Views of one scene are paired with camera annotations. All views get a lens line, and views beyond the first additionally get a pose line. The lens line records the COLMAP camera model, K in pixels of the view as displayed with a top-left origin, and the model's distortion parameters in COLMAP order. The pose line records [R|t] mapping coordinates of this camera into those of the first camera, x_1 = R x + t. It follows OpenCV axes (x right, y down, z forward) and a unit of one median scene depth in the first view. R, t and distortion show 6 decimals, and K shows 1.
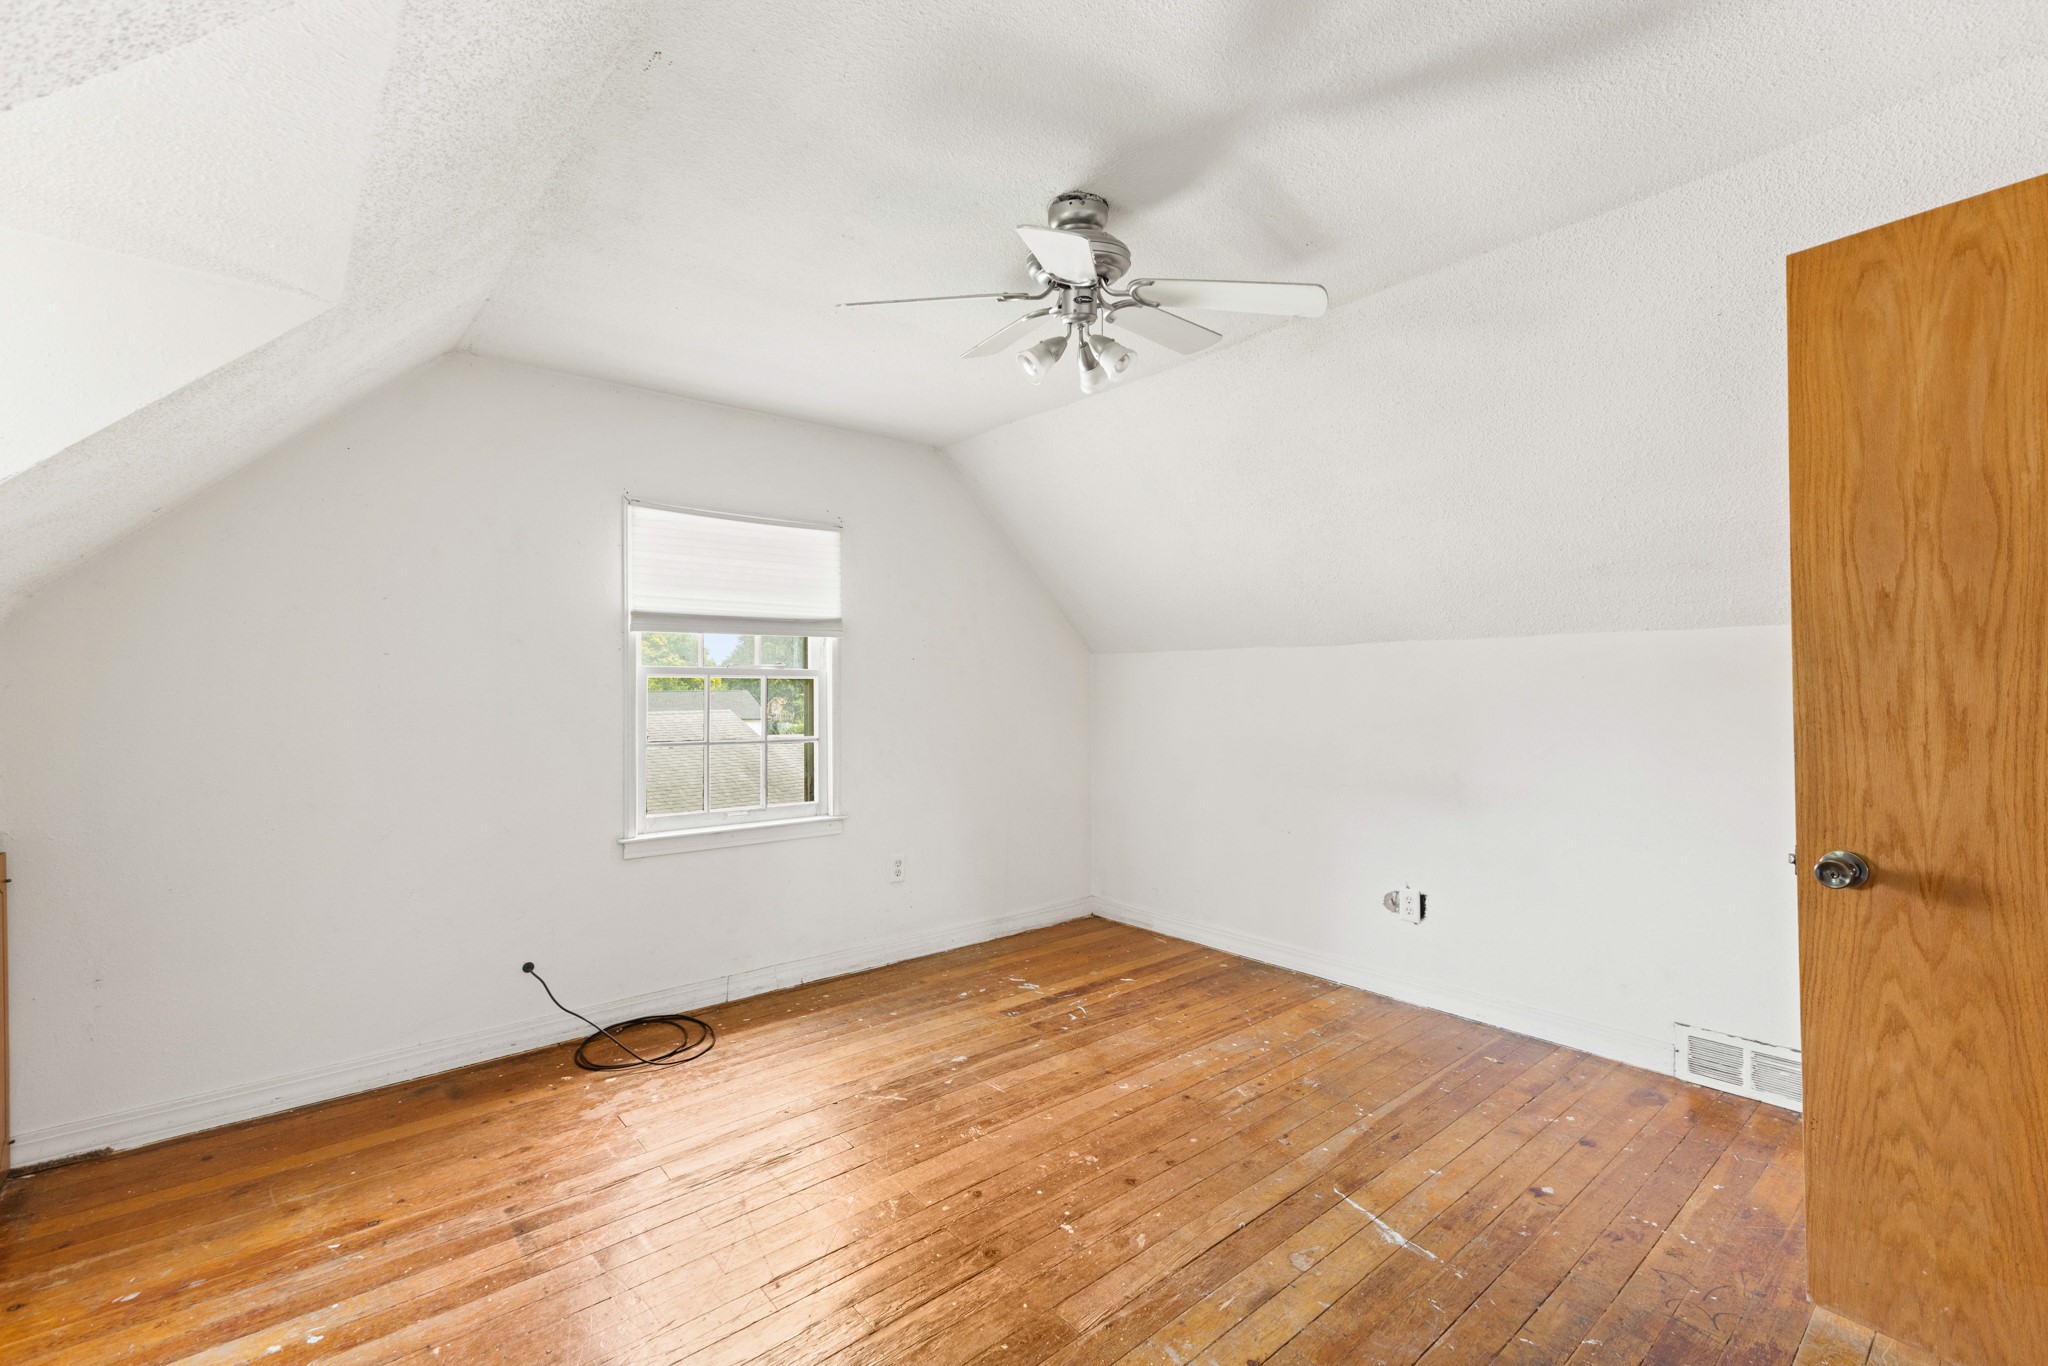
lens RADIAL K [[892.6, 0, 1020.6], [0, 892.6, 666.6], [0, 0, 1]] dist [0.002730, 0.000004]
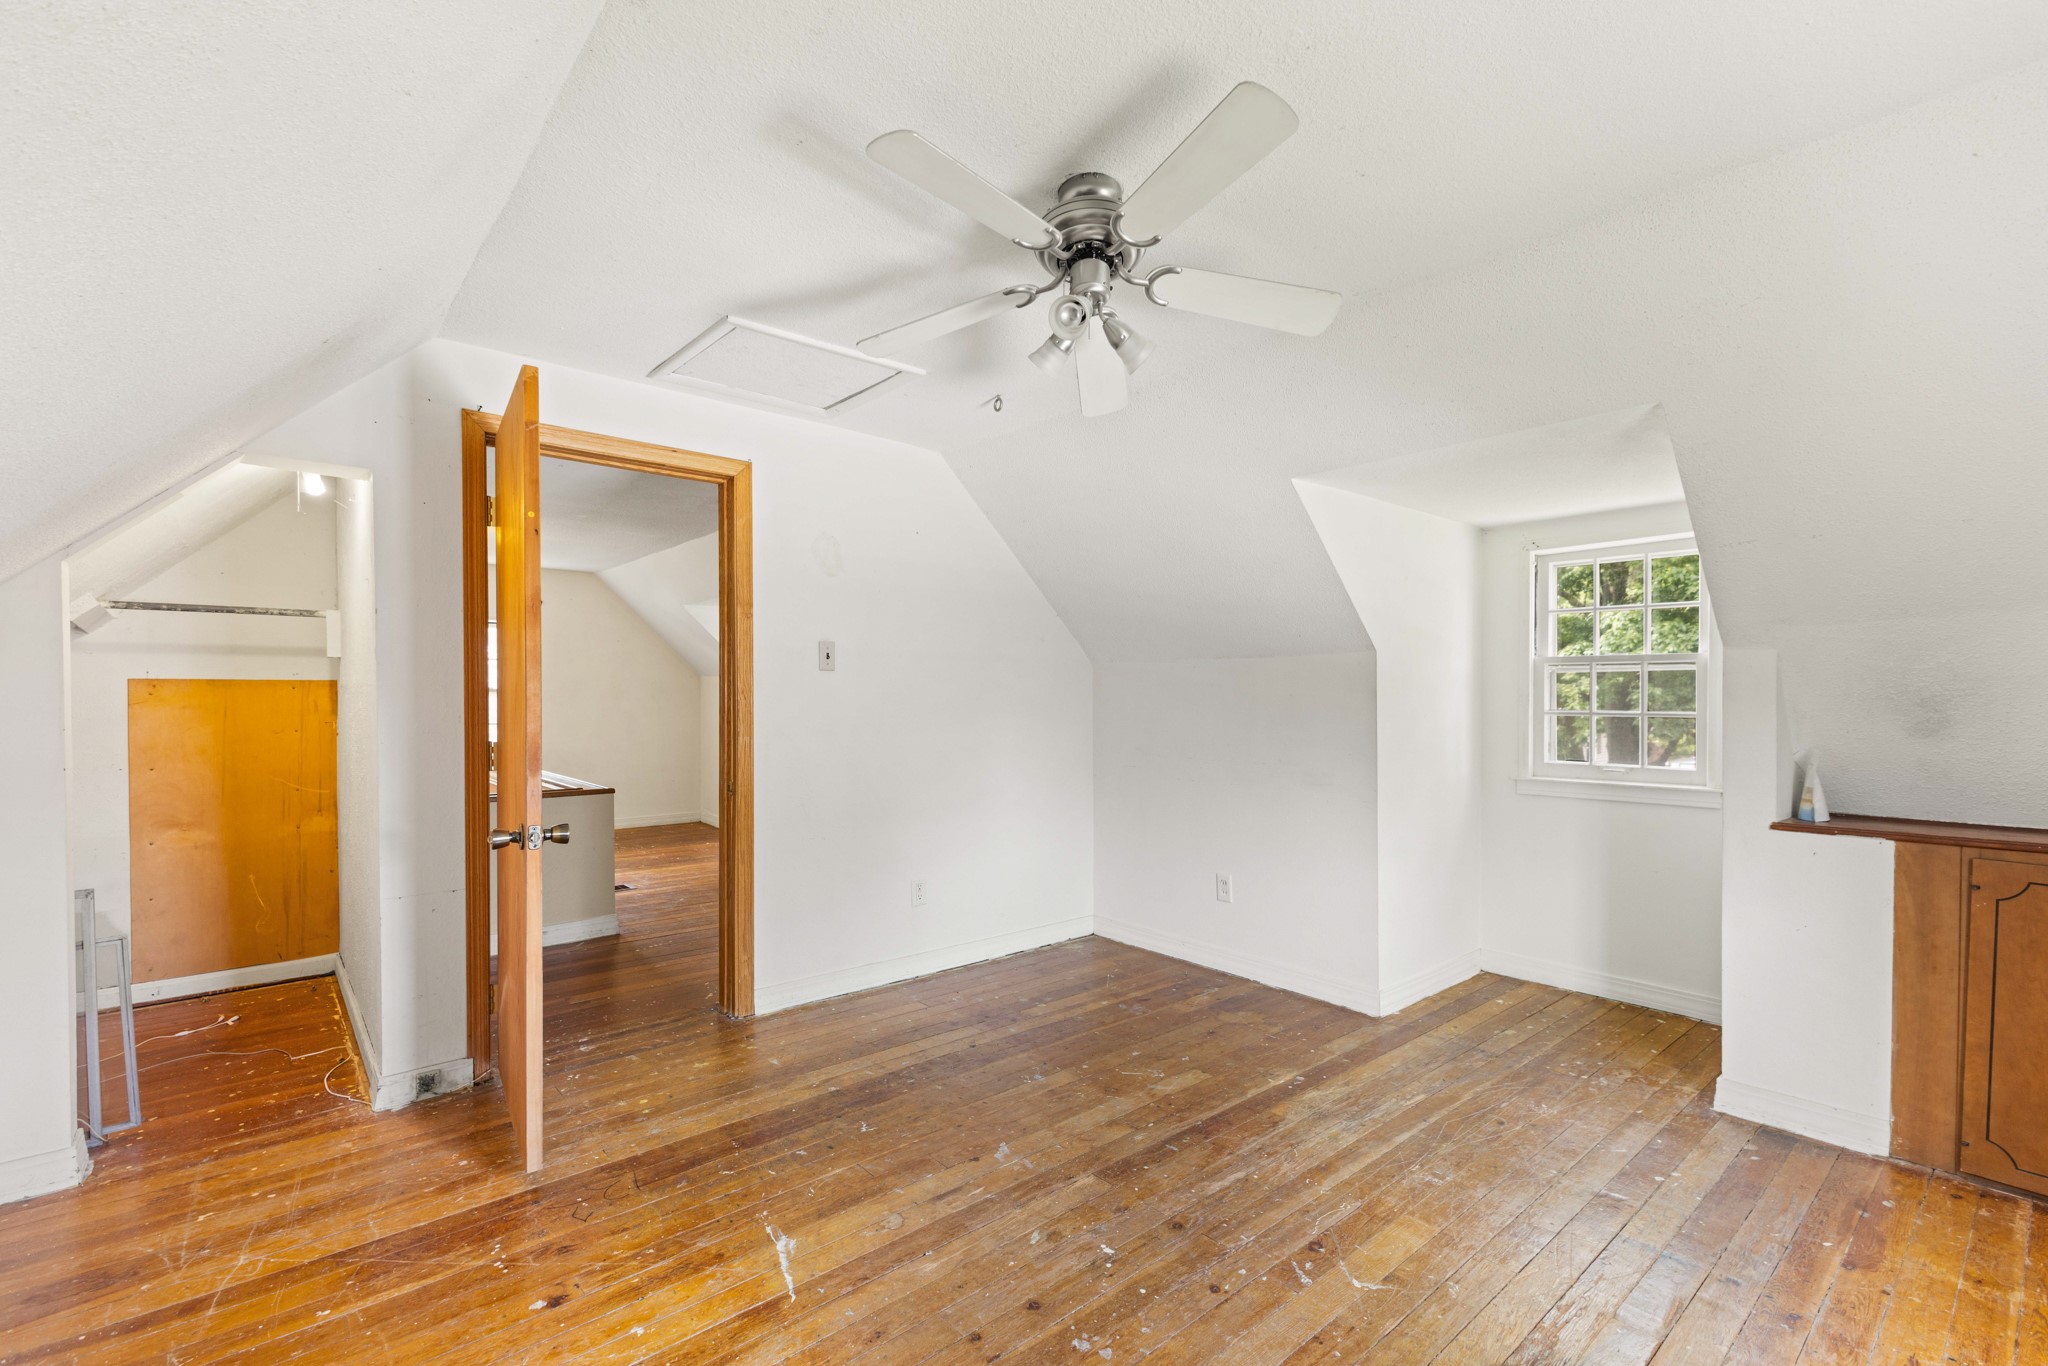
lens RADIAL K [[890.5, 0, 1016.0], [0, 890.5, 693.4], [0, 0, 1]] dist [0.002973, -0.000032]
pose [[-0.999951, 0.007556, 0.006467, 0.106576], [0.007393, 0.999664, -0.024844, 0.029306], [-0.006653, -0.024795, -0.999670, 1.497756]]
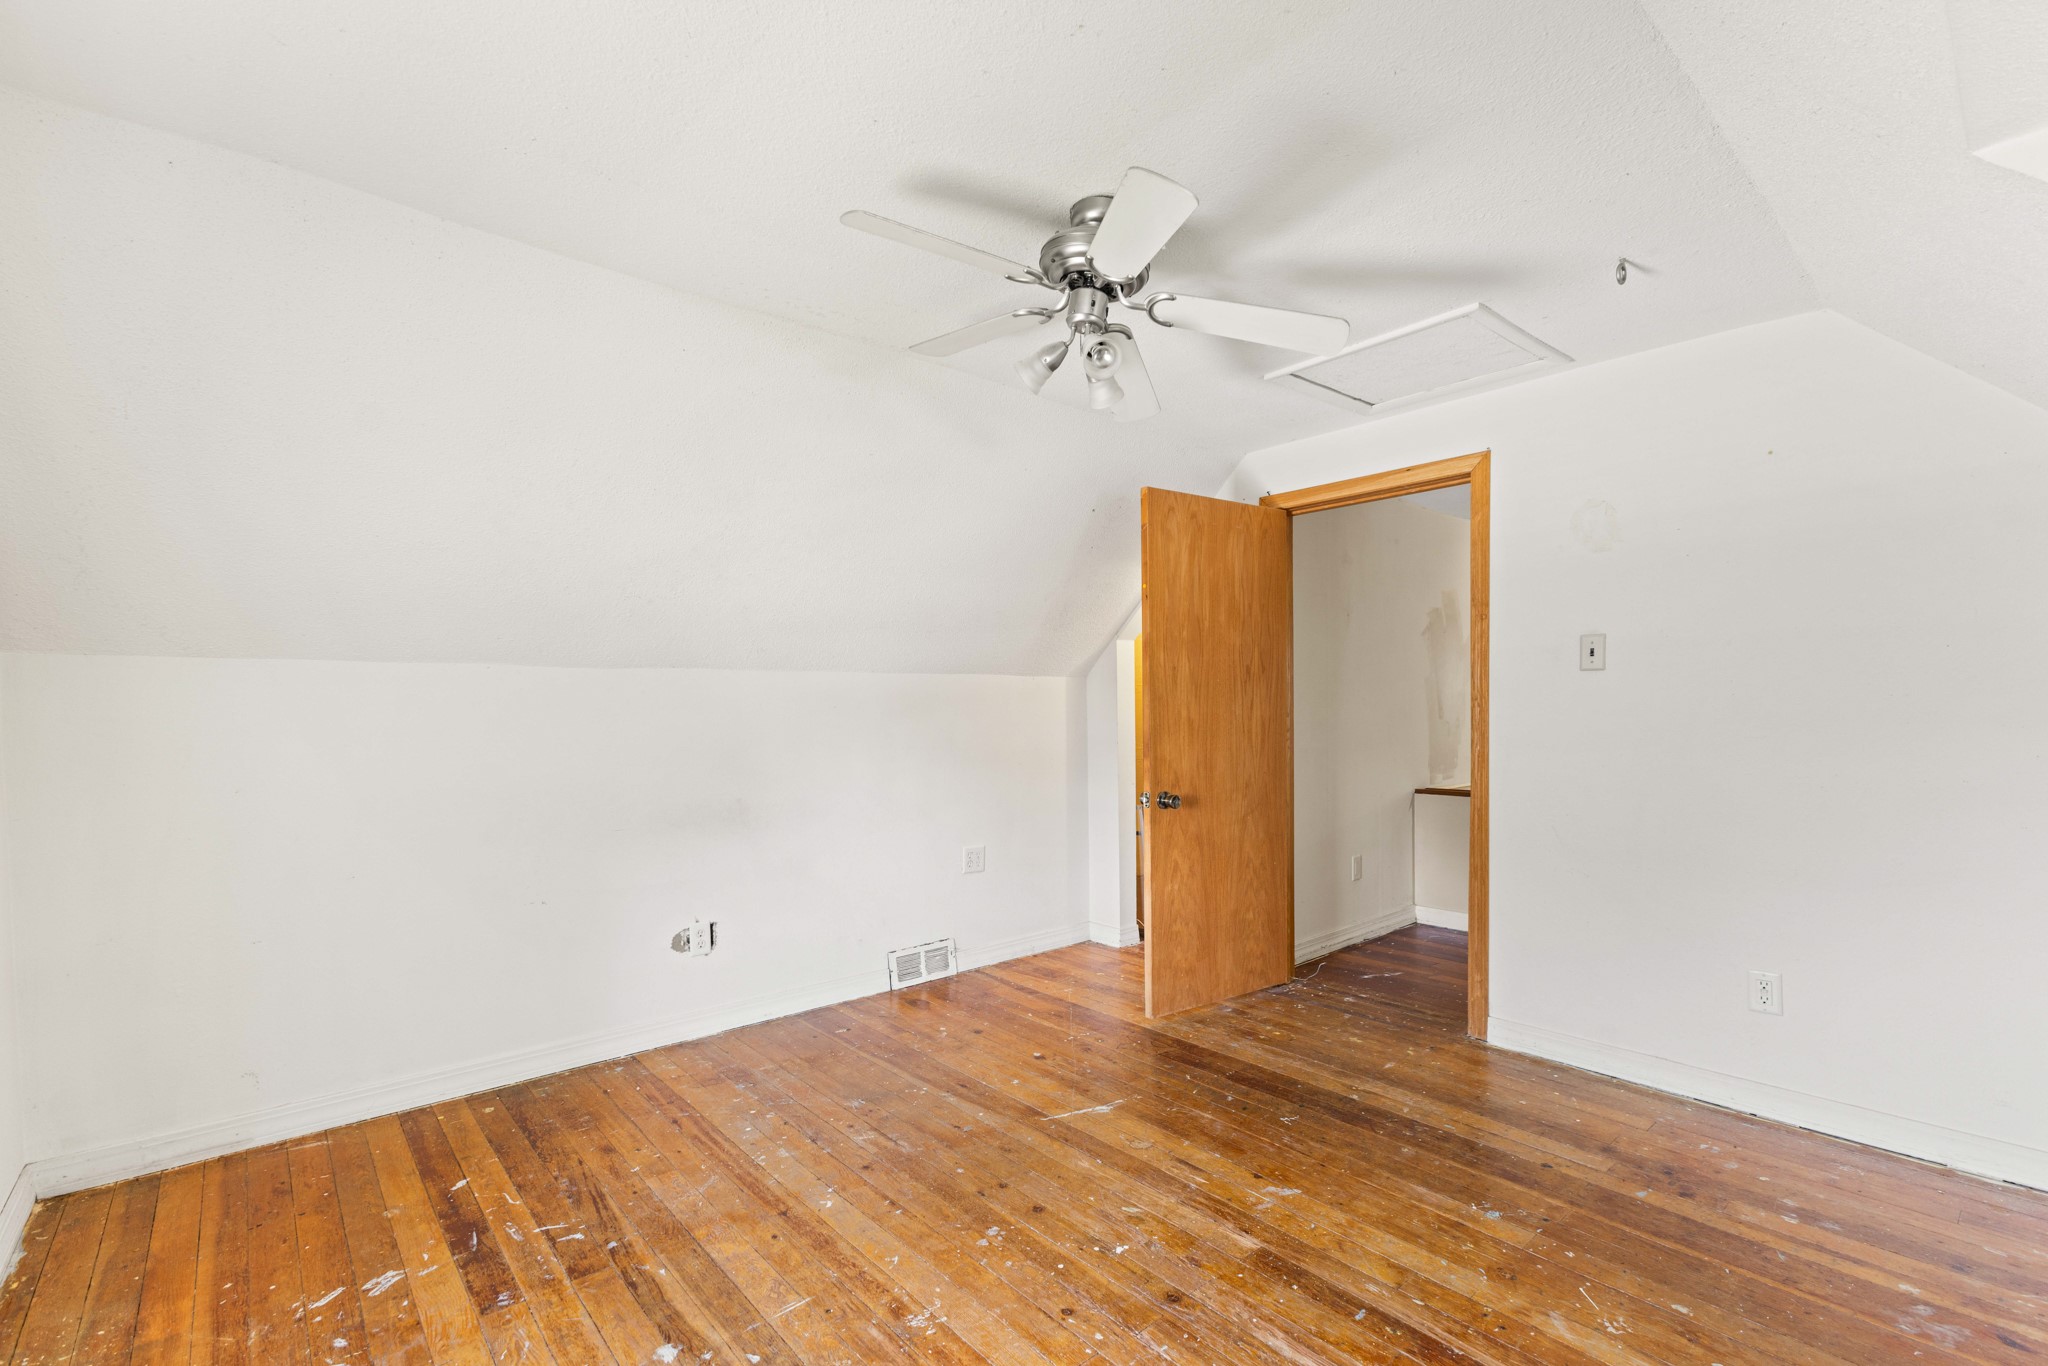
lens RADIAL K [[894.8, 0, 1030.7], [0, 894.8, 732.3], [0, 0, 1]] dist [0.005191, -0.000049]
pose [[-0.015628, -0.021774, 0.999641, -0.706568], [-0.011516, 0.999700, 0.021596, 0.019177], [-0.999812, -0.011175, -0.015874, 0.842587]]
